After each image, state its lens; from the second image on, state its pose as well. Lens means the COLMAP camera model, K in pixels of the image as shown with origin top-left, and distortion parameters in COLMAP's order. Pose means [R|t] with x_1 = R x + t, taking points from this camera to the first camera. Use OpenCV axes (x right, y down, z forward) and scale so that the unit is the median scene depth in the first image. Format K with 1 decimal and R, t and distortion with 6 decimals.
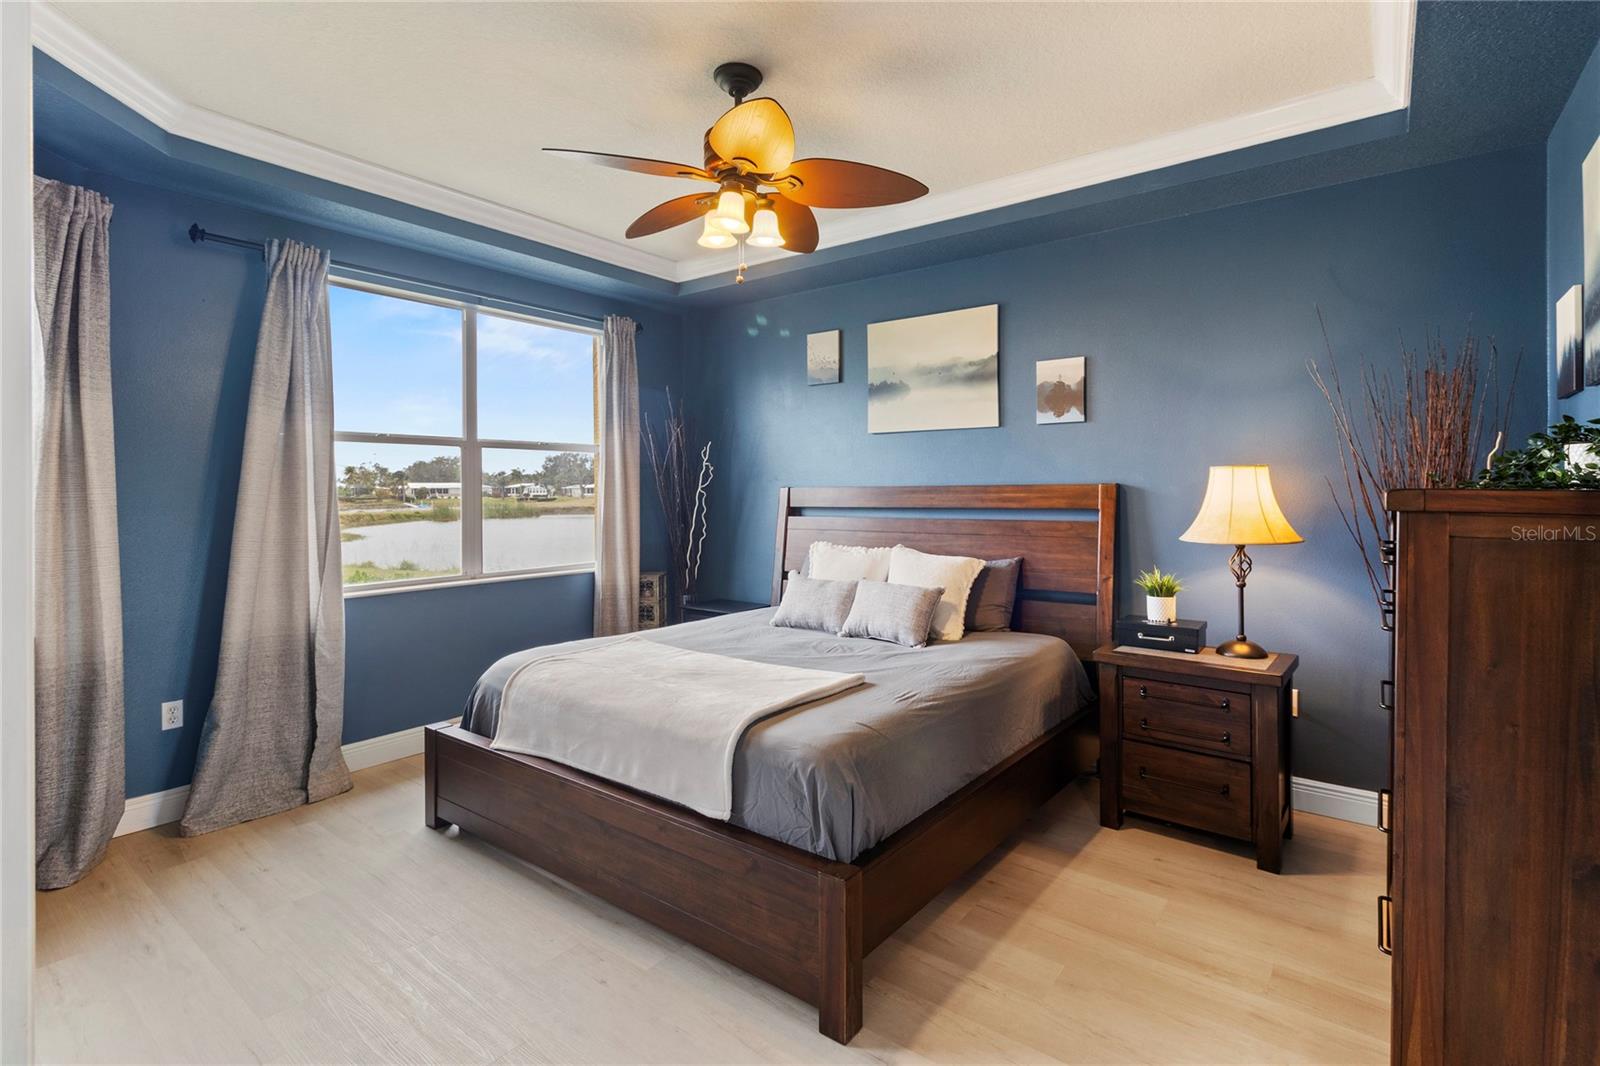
lens RADIAL K [[765.4, 0, 775.9], [0, 765.4, 496.4], [0, 0, 1]] dist [0.003313, 0.001331]
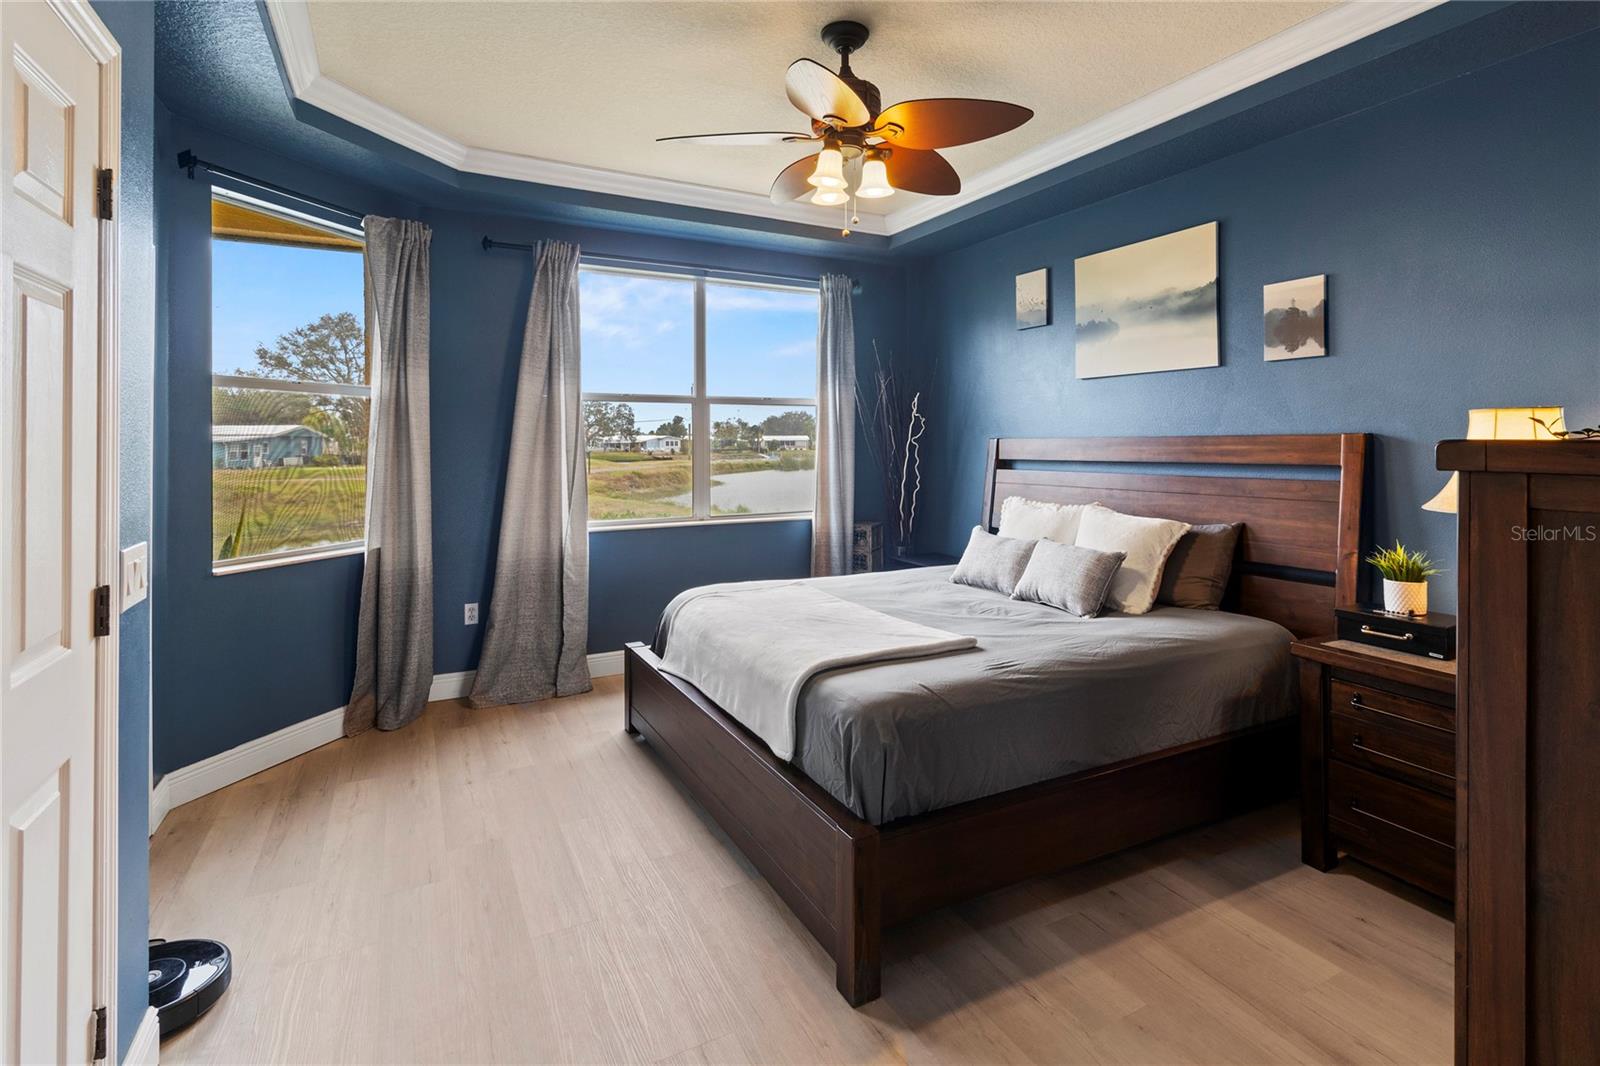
lens RADIAL K [[765.4, 0, 775.9], [0, 765.4, 441.9], [0, 0, 1]] dist [0.003313, 0.001331]
pose [[0.907030, 0.000423, -0.421066, 0.231488], [-0.003871, 0.999966, -0.007334, 0.000156], [0.421049, 0.008282, 0.907000, 0.035936]]
